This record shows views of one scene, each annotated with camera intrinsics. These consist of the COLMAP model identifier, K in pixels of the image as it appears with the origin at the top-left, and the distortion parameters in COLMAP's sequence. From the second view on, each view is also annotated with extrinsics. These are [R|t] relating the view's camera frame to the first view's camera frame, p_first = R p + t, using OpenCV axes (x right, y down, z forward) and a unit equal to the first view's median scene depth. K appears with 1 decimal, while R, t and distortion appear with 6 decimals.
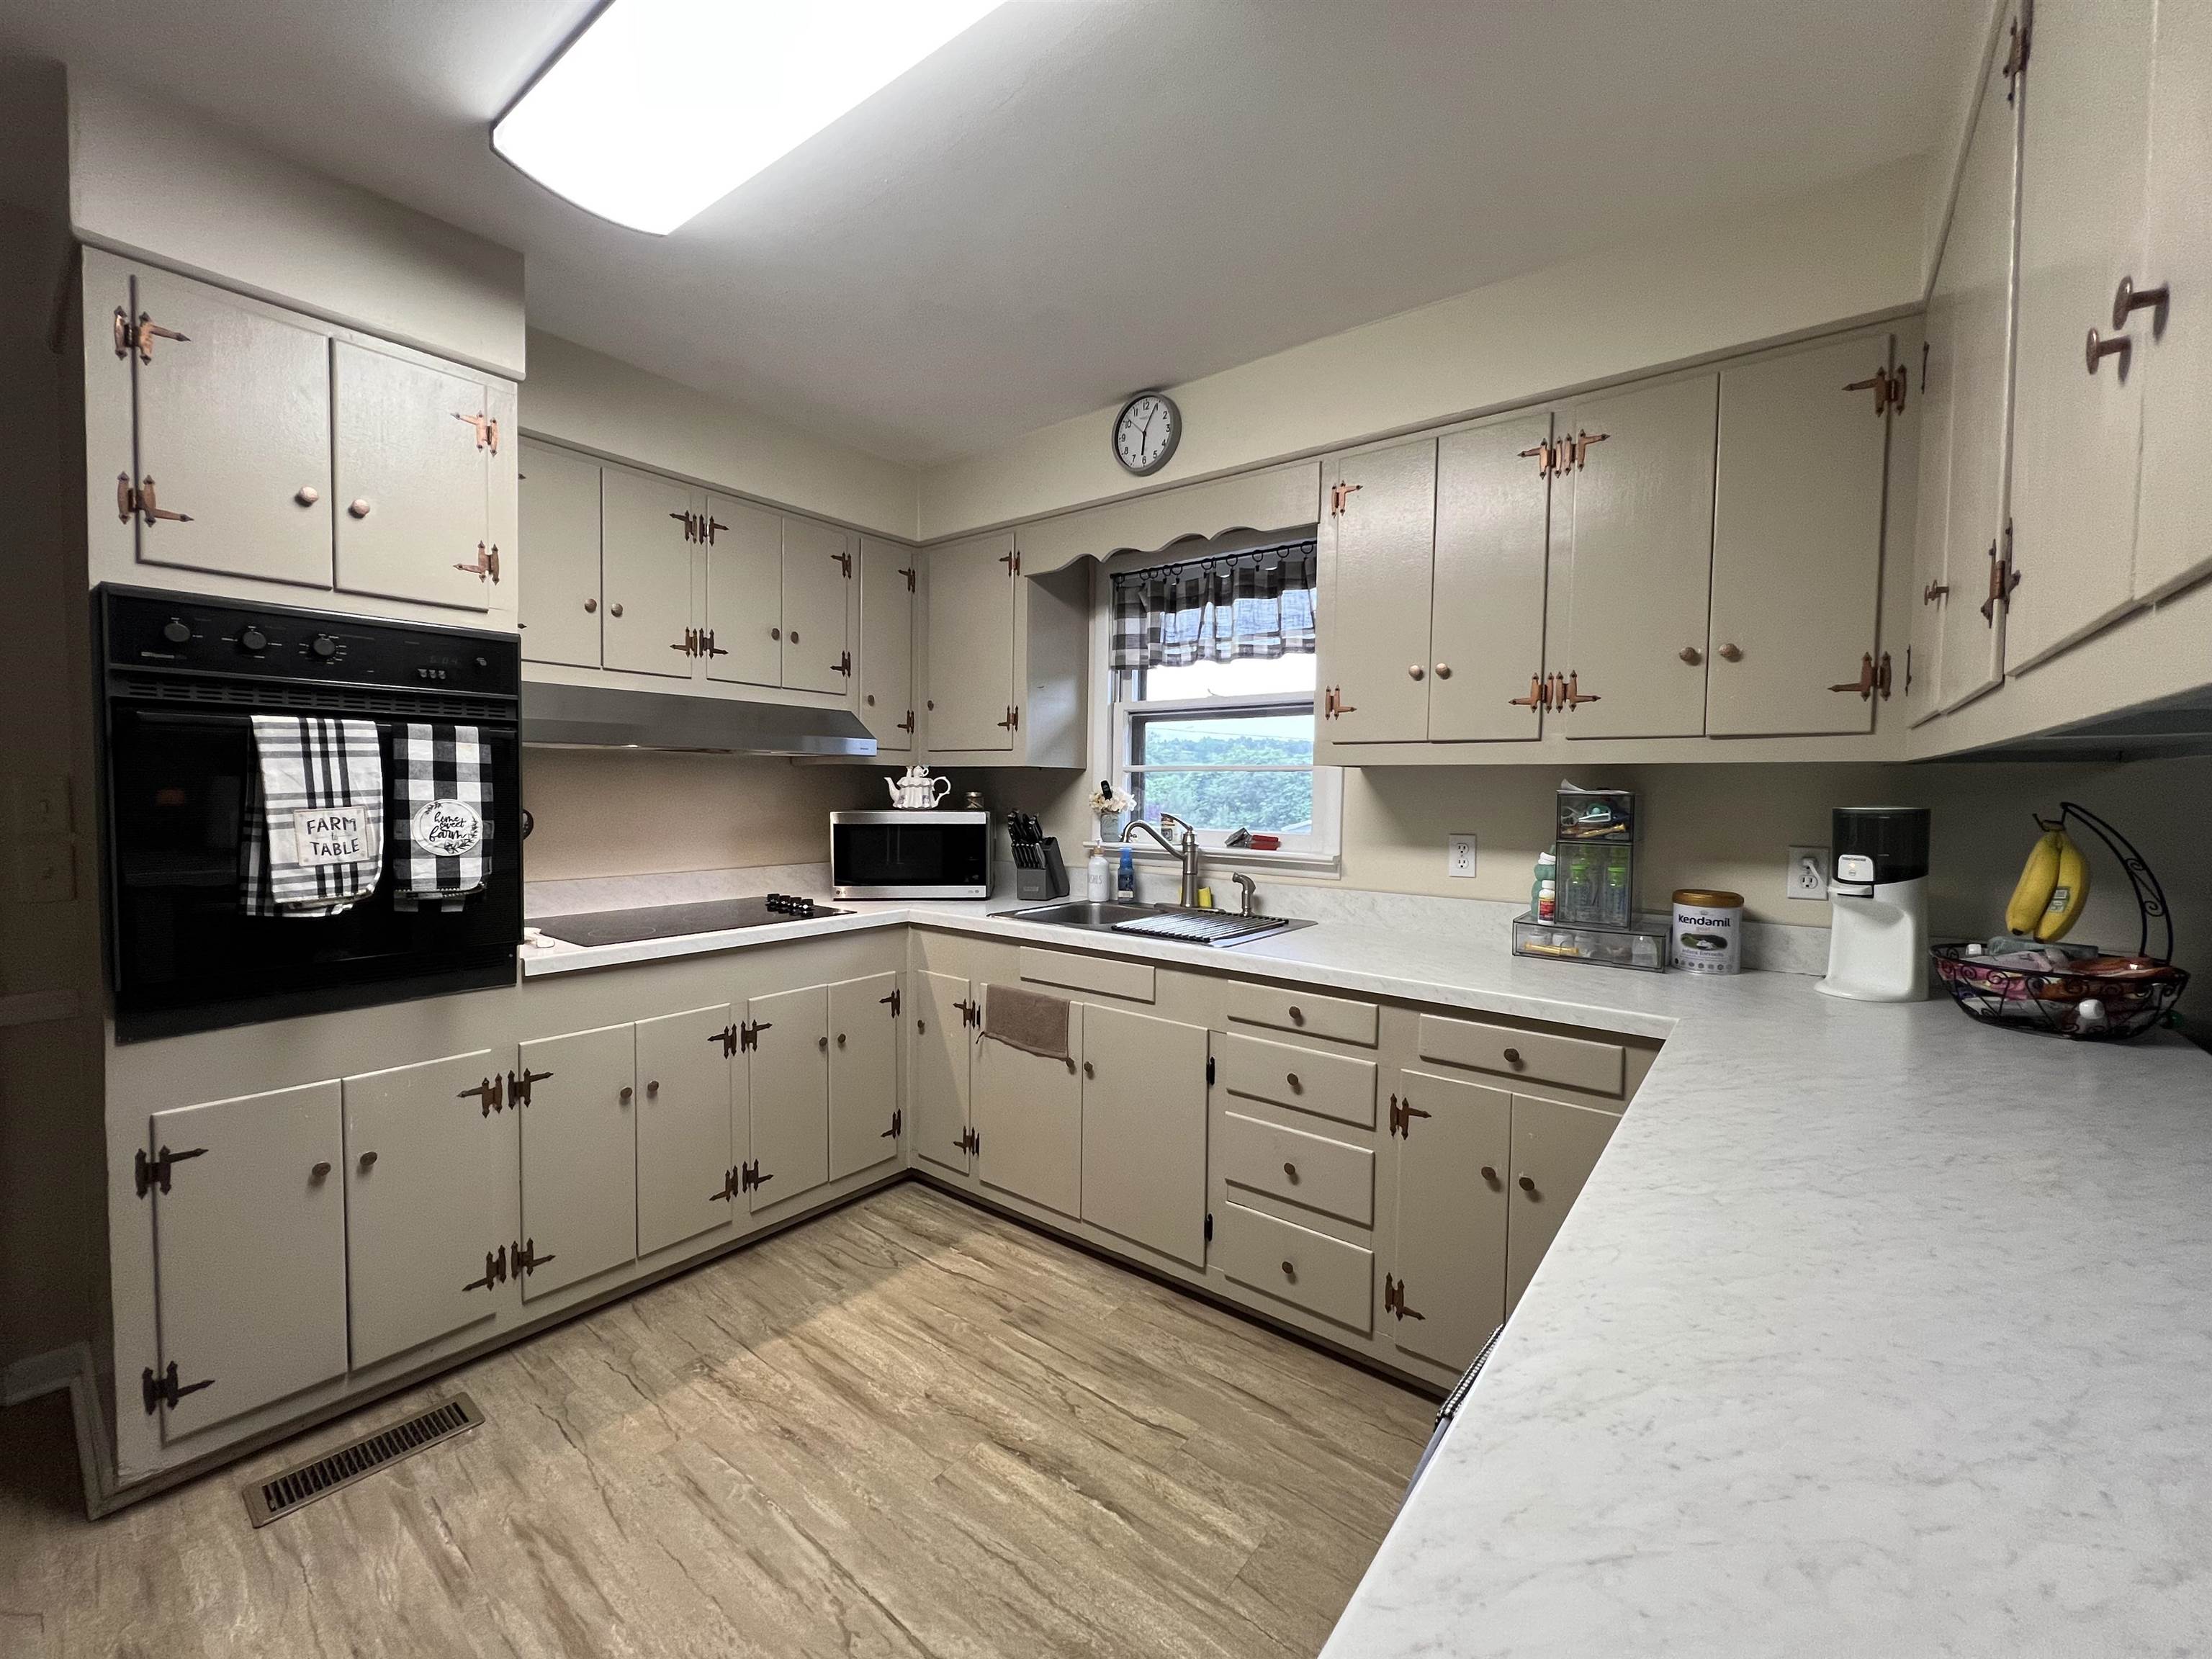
lens RADIAL K [[885.8, 0, 1110.4], [0, 885.8, 826.5], [0, 0, 1]] dist [-0.001611, 0.000905]
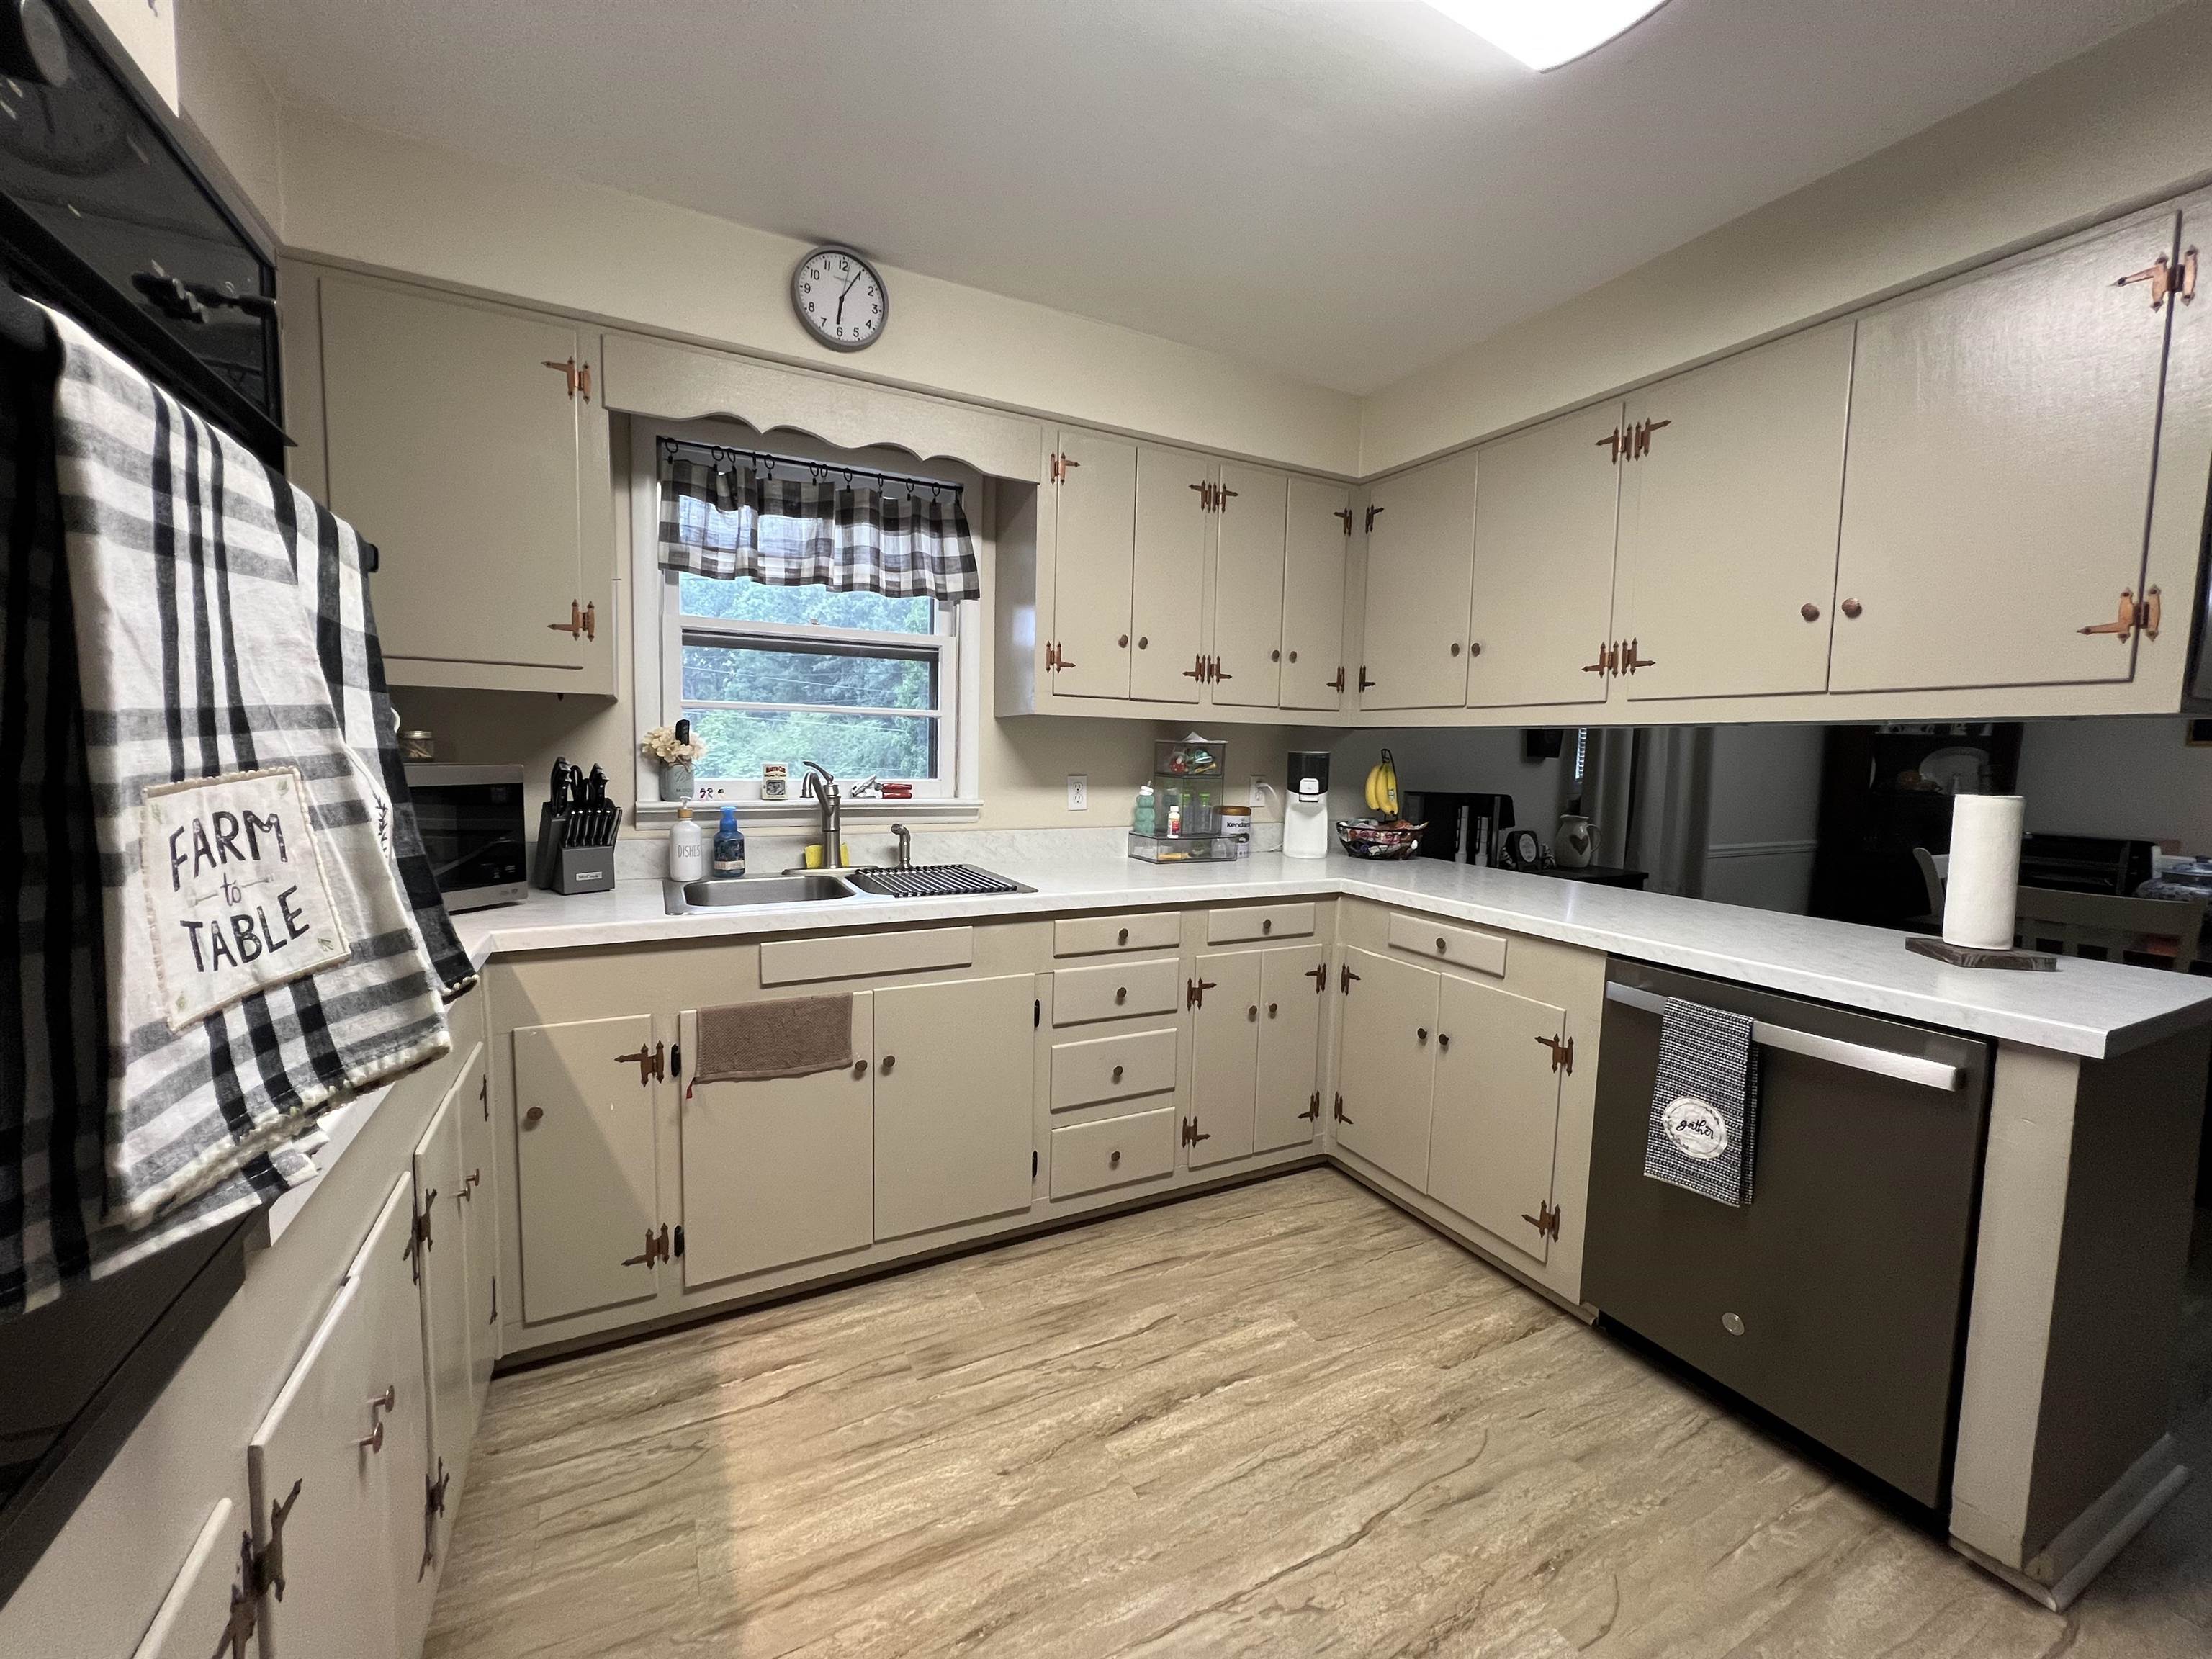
lens RADIAL K [[885.8, 0, 1095.4], [0, 885.8, 826.5], [0, 0, 1]] dist [-0.001611, 0.000905]
pose [[0.419360, -0.079811, 0.904305, -0.850078], [0.023763, 0.996752, 0.076950, -0.016974], [-0.907509, -0.010781, 0.419894, 0.572686]]
